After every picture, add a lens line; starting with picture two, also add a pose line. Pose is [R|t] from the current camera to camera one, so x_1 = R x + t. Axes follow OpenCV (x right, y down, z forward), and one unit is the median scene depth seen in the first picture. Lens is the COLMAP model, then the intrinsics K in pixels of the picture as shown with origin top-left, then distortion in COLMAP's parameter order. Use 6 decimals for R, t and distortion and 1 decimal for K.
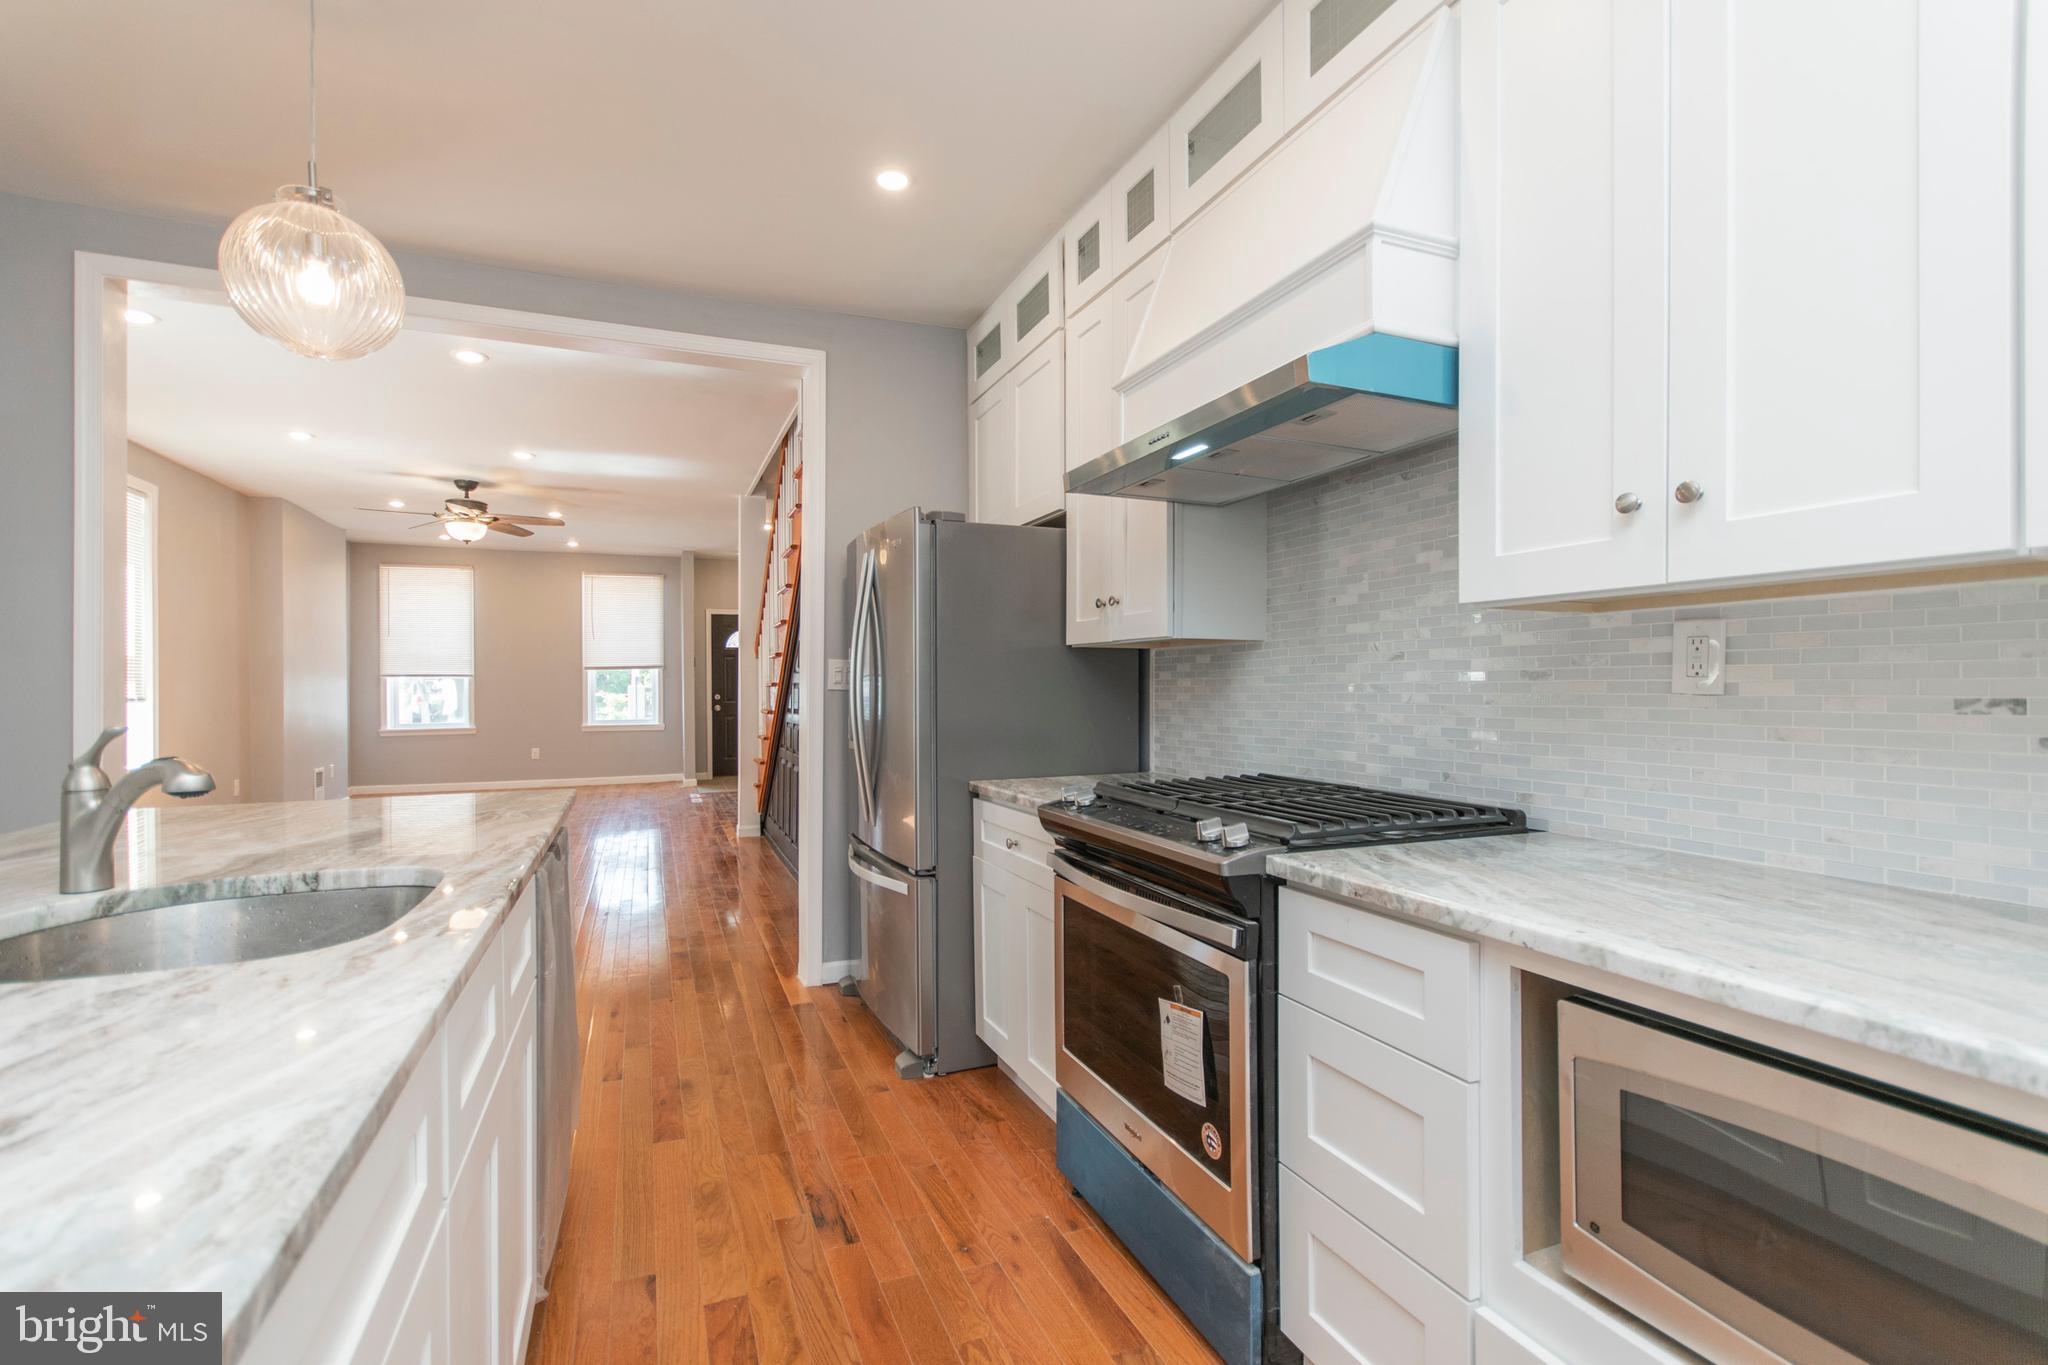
lens RADIAL K [[908.6, 0, 1024.0], [0, 908.6, 682.5], [0, 0, 1]] dist [0.001285, -0.000116]
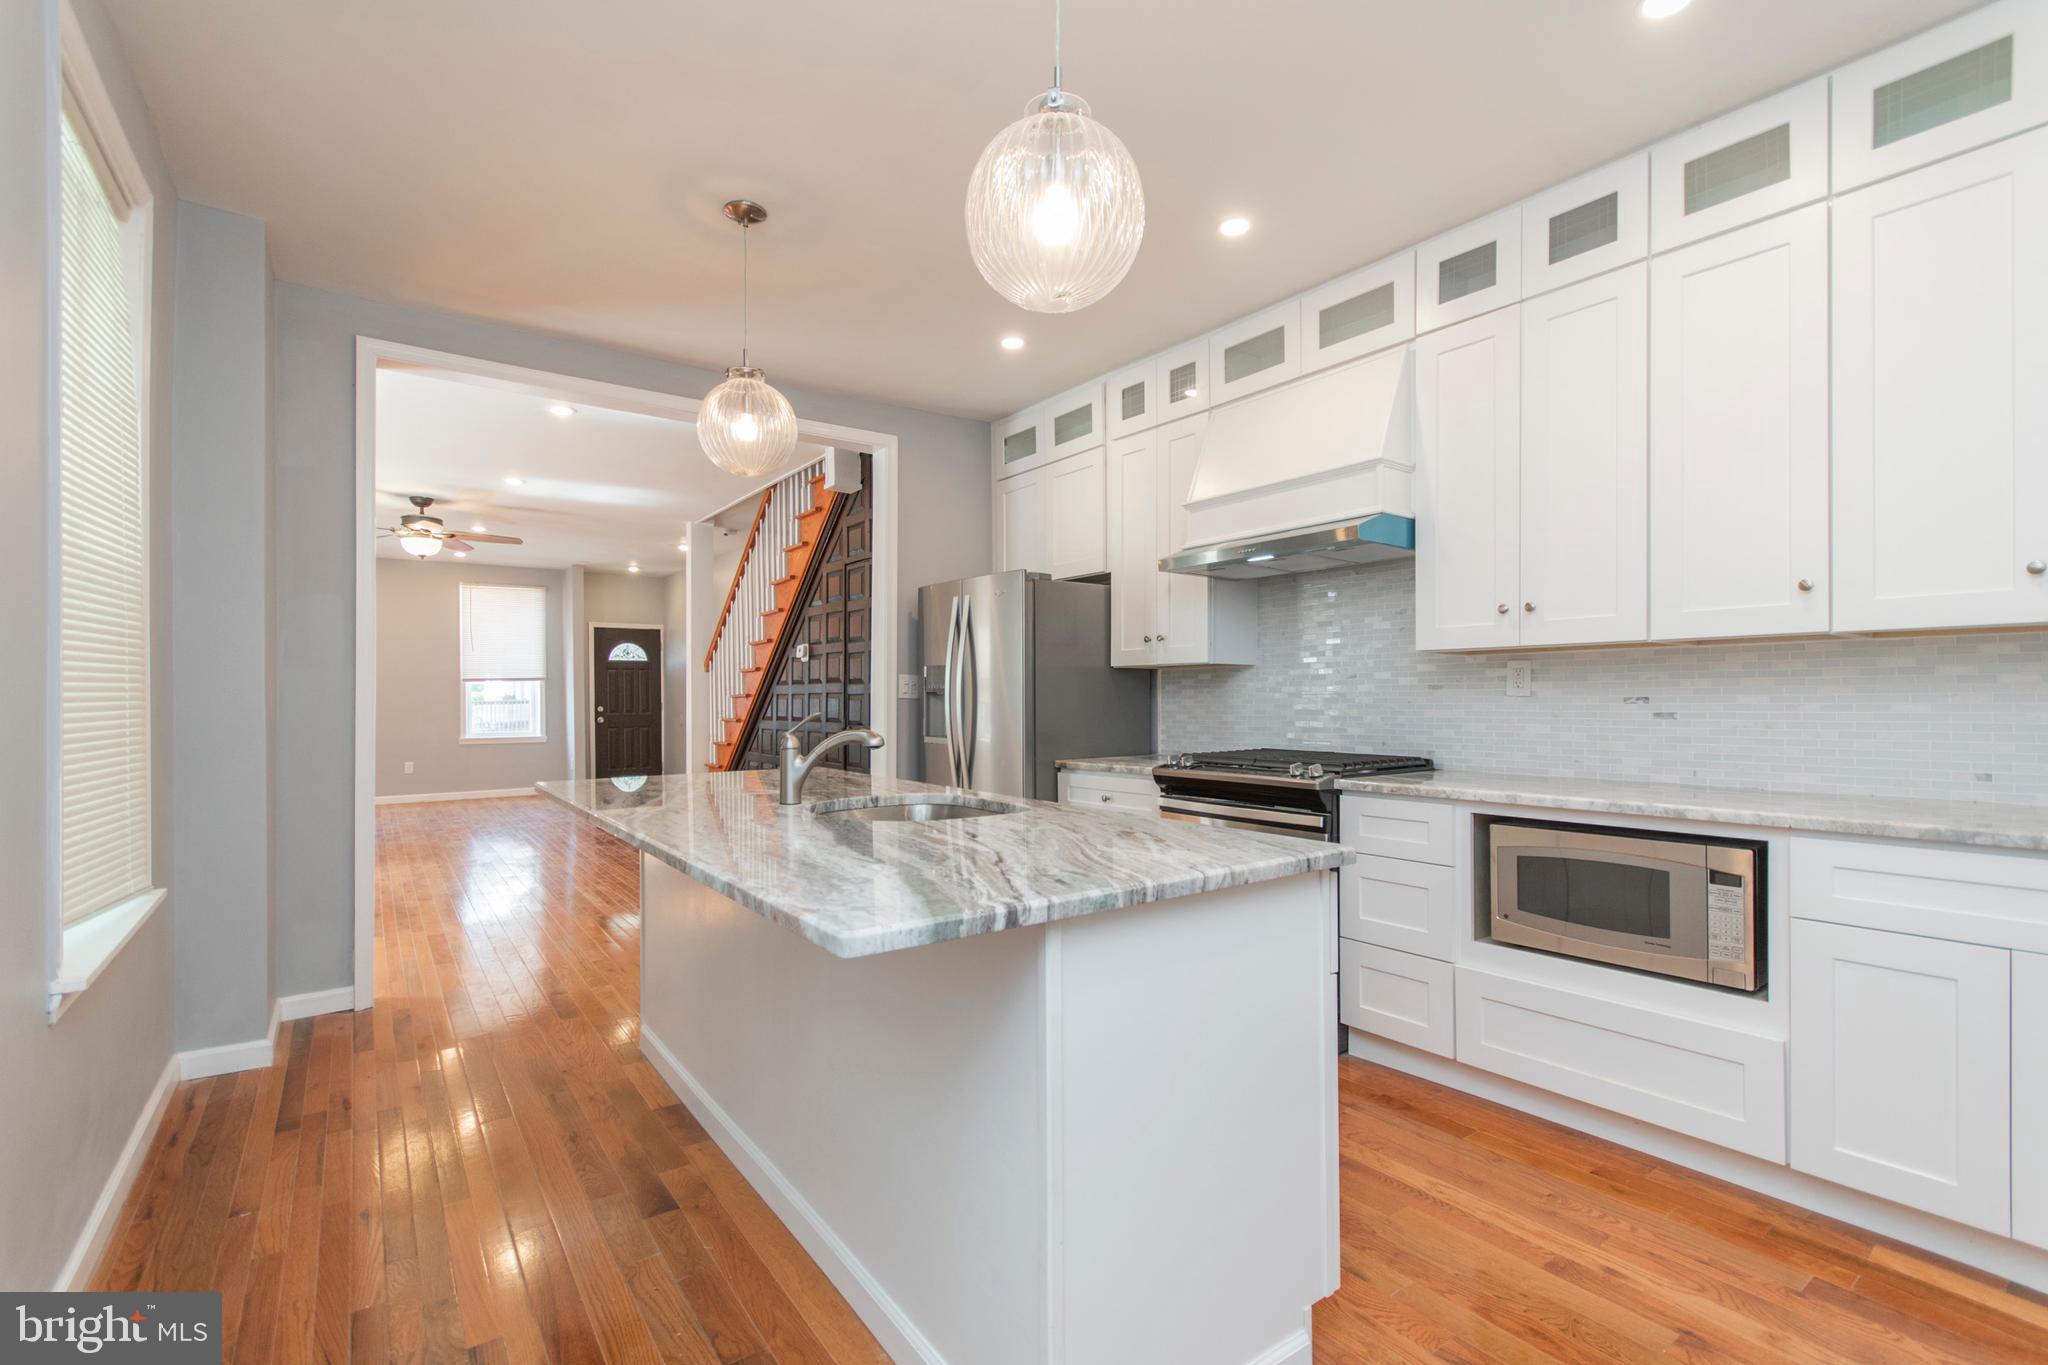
lens RADIAL K [[906.6, 0, 1039.1], [0, 906.6, 694.0], [0, 0, 1]] dist [0.003854, 0.000232]
pose [[0.968079, 0.000310, 0.250646, -0.586954], [0.000257, 0.999997, -0.002230, 0.008418], [-0.250646, 0.002223, 0.968076, -0.509396]]
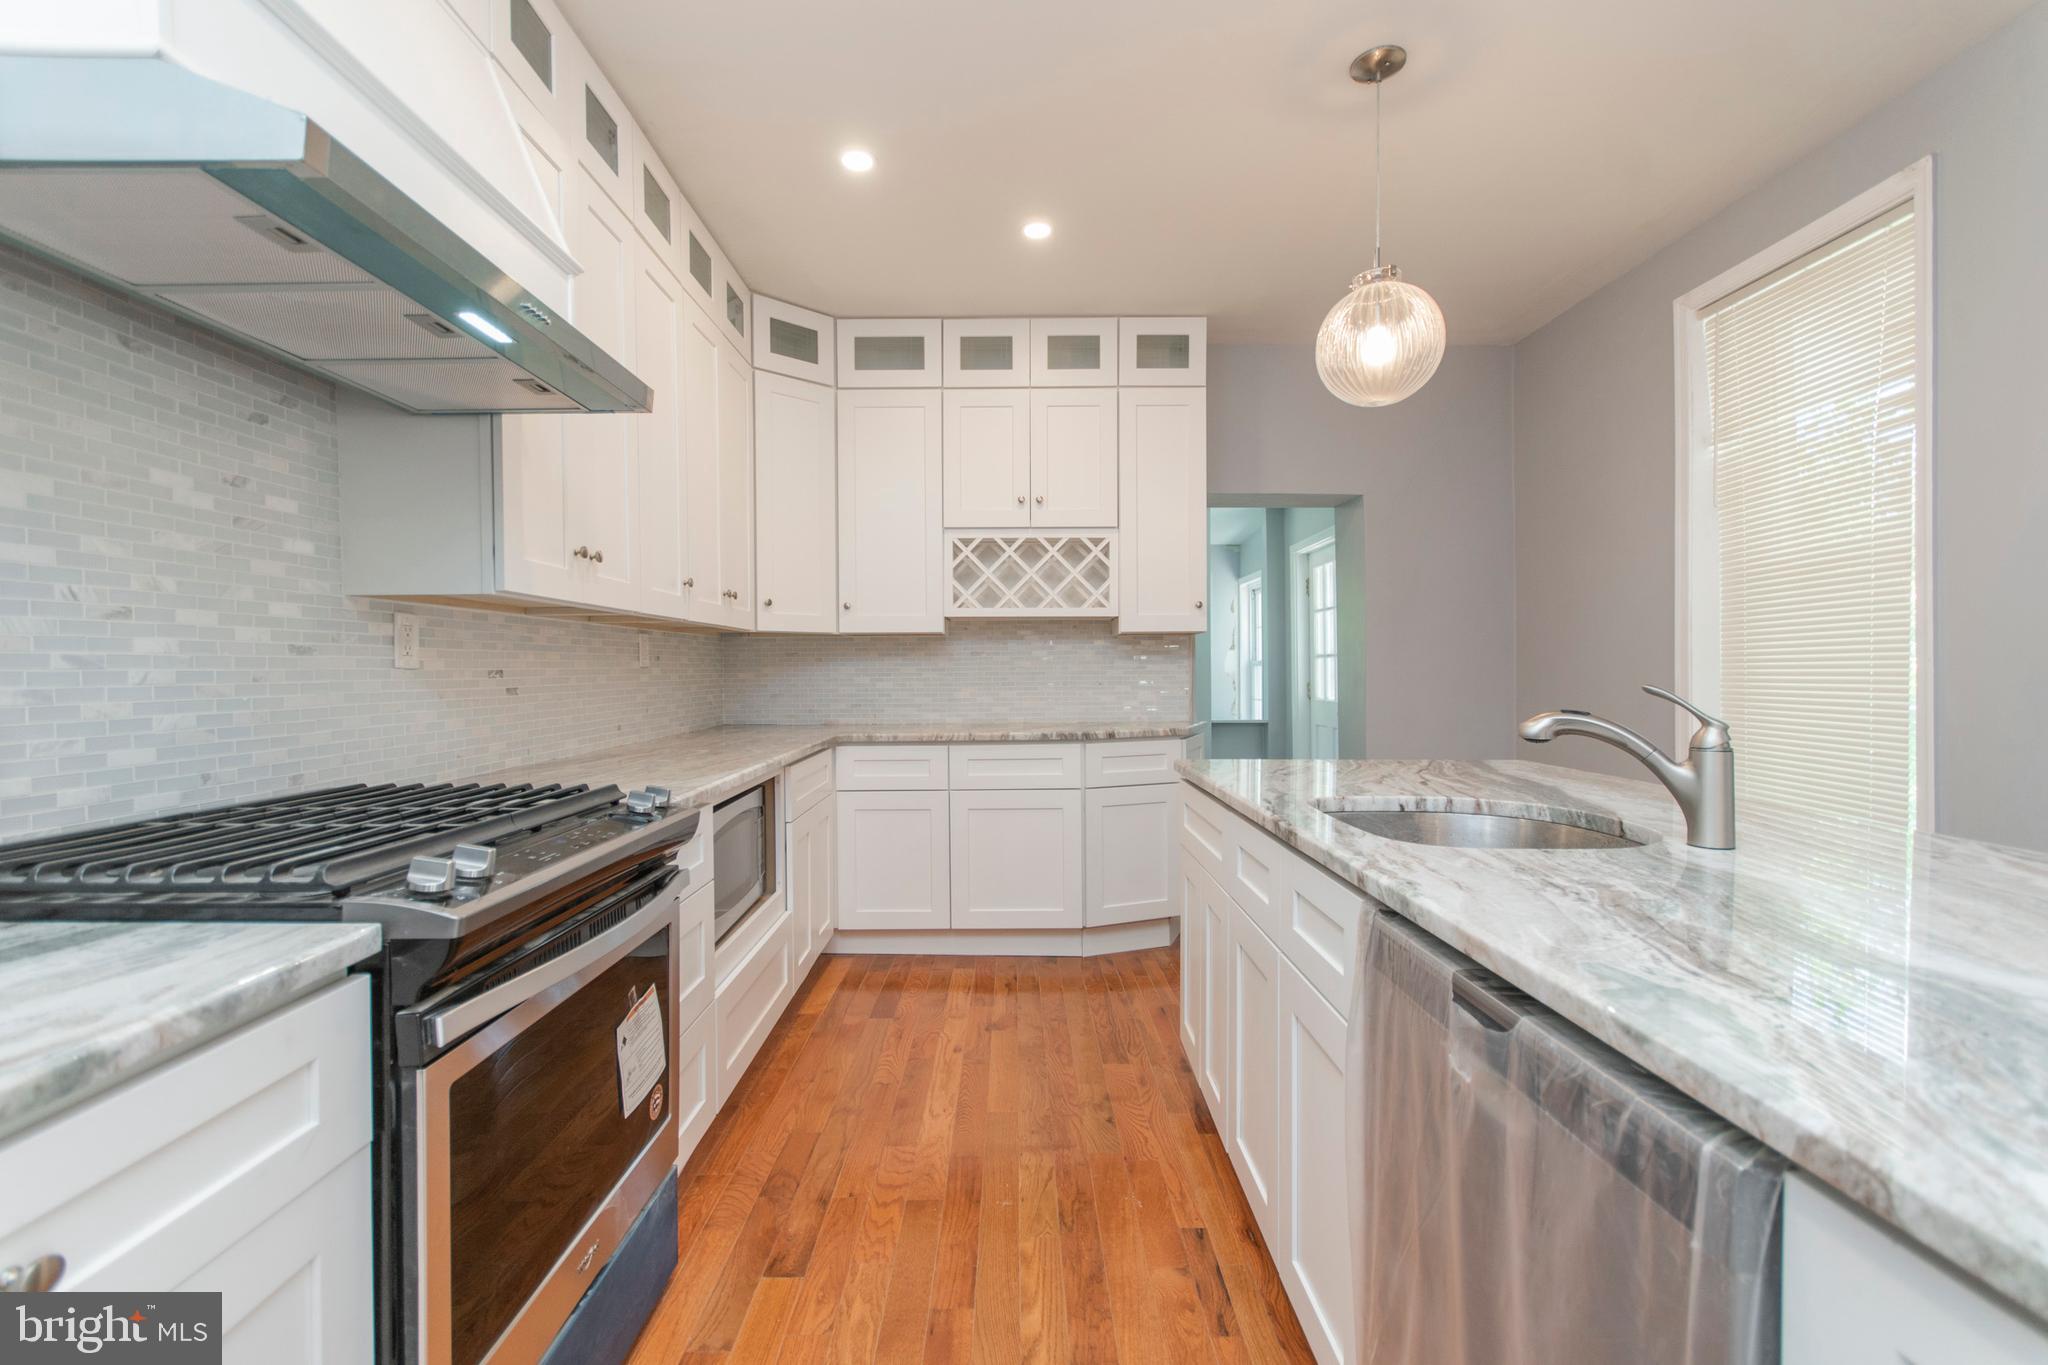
lens RADIAL K [[908.6, 0, 1024.0], [0, 908.6, 682.5], [0, 0, 1]] dist [0.001285, -0.000116]
pose [[-0.915507, 0.000700, 0.402302, -0.433480], [0.005147, 0.999937, 0.009973, 0.017140], [-0.402270, 0.011202, -0.915453, 1.310438]]
